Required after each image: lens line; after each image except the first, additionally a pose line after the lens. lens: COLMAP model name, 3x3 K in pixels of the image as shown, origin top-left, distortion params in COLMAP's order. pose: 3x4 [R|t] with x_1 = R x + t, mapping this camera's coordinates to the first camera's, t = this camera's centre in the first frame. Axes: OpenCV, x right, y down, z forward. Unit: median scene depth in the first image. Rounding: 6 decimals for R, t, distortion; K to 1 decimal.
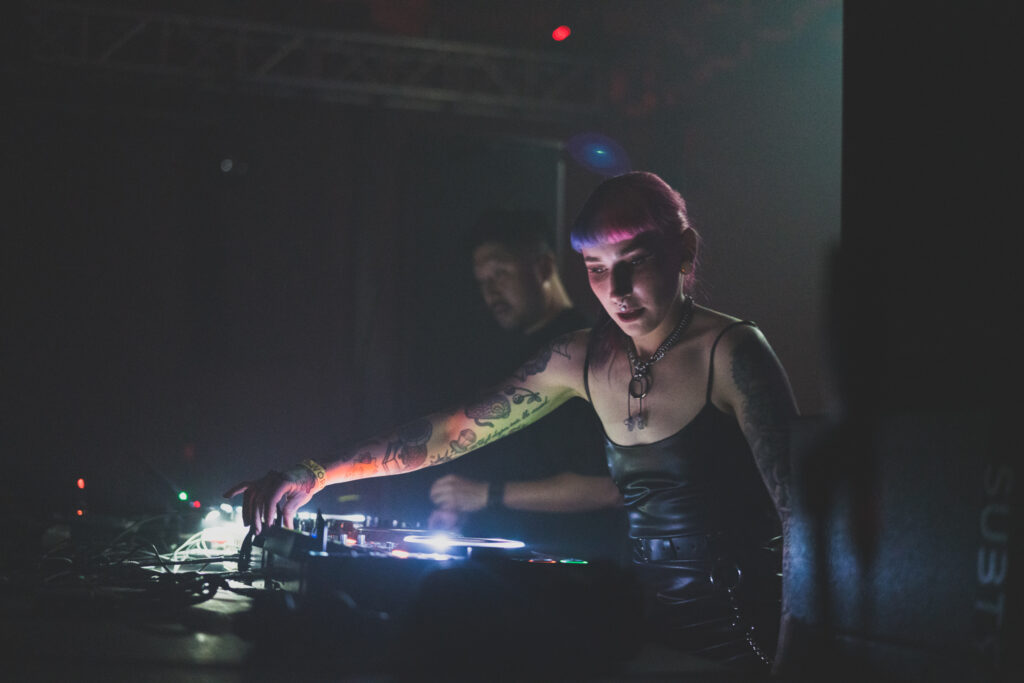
lens RADIAL K [[1489.5, 0, 530.8], [0, 1489.5, 338.4], [0, 0, 1]] dist [-0.021731, 0.000000]
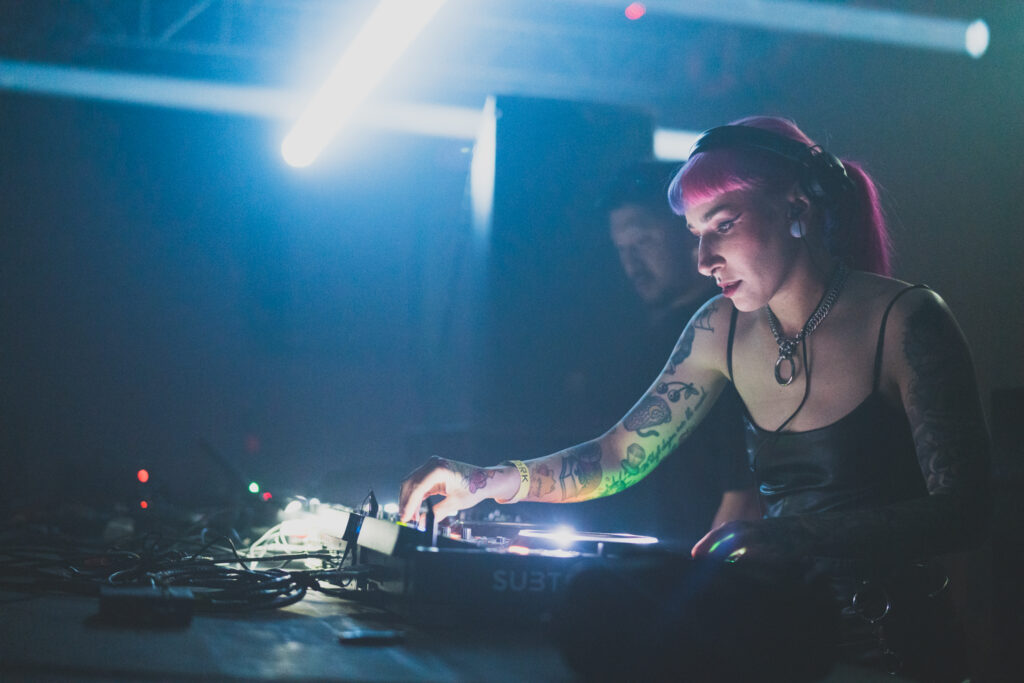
lens RADIAL K [[1461.2, 0, 522.1], [0, 1461.2, 338.7], [0, 0, 1]] dist [0.080316, 0.000000]
pose [[0.999266, 0.005198, -0.037955, -0.050110], [-0.005312, 0.999982, -0.002905, 0.022455], [0.037939, 0.003104, 0.999275, 0.138758]]
